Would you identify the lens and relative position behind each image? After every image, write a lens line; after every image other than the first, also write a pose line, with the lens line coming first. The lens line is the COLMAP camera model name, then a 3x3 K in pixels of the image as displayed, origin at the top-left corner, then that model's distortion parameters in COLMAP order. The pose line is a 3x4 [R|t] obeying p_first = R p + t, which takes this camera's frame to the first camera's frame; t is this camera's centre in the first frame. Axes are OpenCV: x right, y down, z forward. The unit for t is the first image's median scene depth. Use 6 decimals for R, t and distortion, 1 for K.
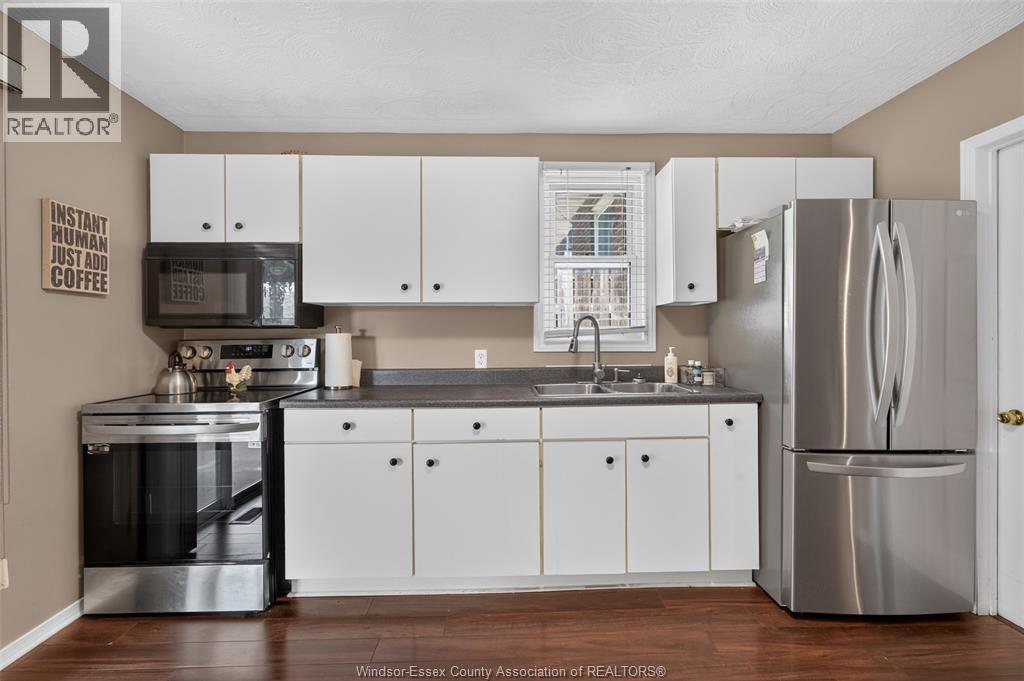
lens RADIAL K [[464.9, 0, 509.3], [0, 464.9, 338.7], [0, 0, 1]] dist [-0.003824, 0.000862]
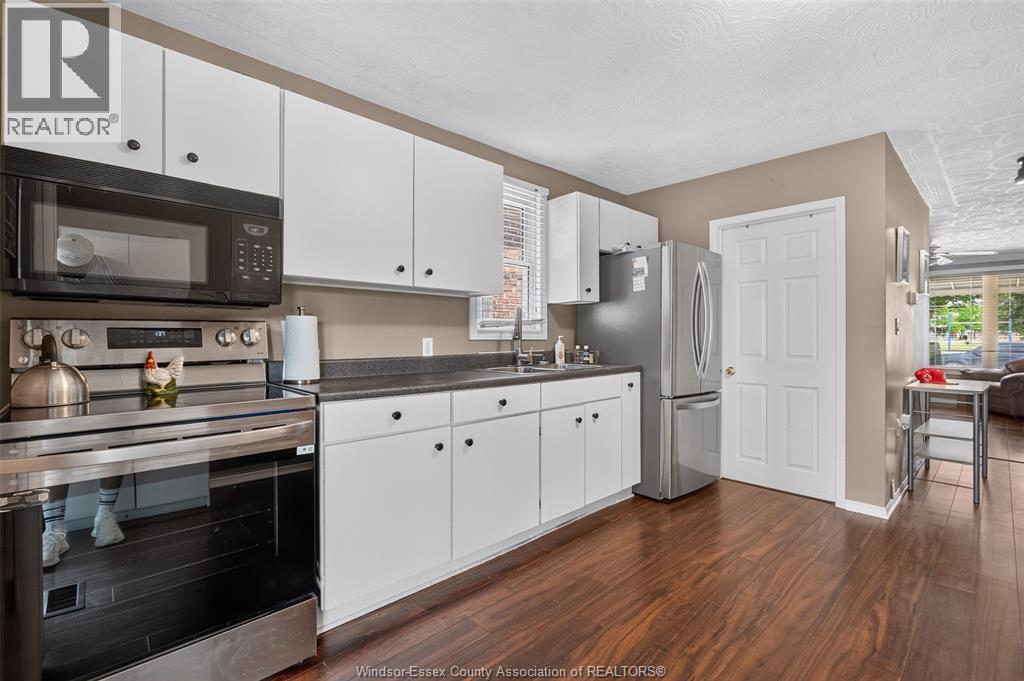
lens RADIAL K [[464.9, 0, 513.5], [0, 464.9, 341.4], [0, 0, 1]] dist [-0.003824, 0.000862]
pose [[0.740455, -0.001808, 0.672104, -0.684315], [0.004048, 0.999990, -0.001769, 0.039055], [-0.672094, 0.004031, 0.740455, 0.145731]]
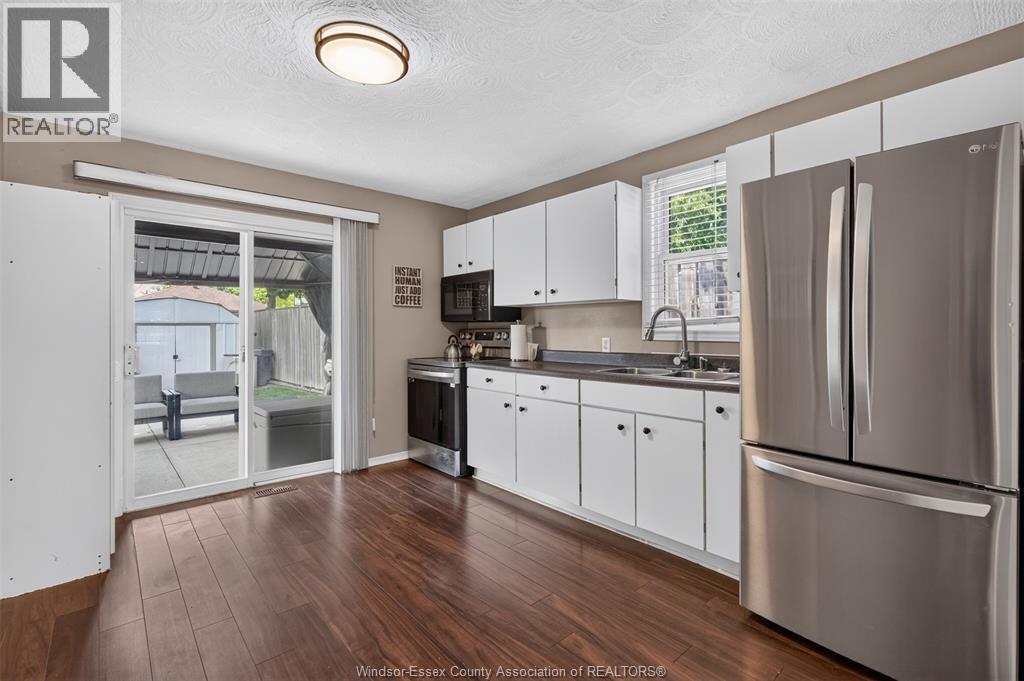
lens RADIAL K [[464.9, 0, 504.3], [0, 464.9, 333.3], [0, 0, 1]] dist [-0.003824, 0.000862]
pose [[0.631772, 0.009199, -0.775100, 0.841284], [-0.007648, 0.999955, 0.005634, 0.008910], [0.775117, 0.002368, 0.631814, -0.005836]]
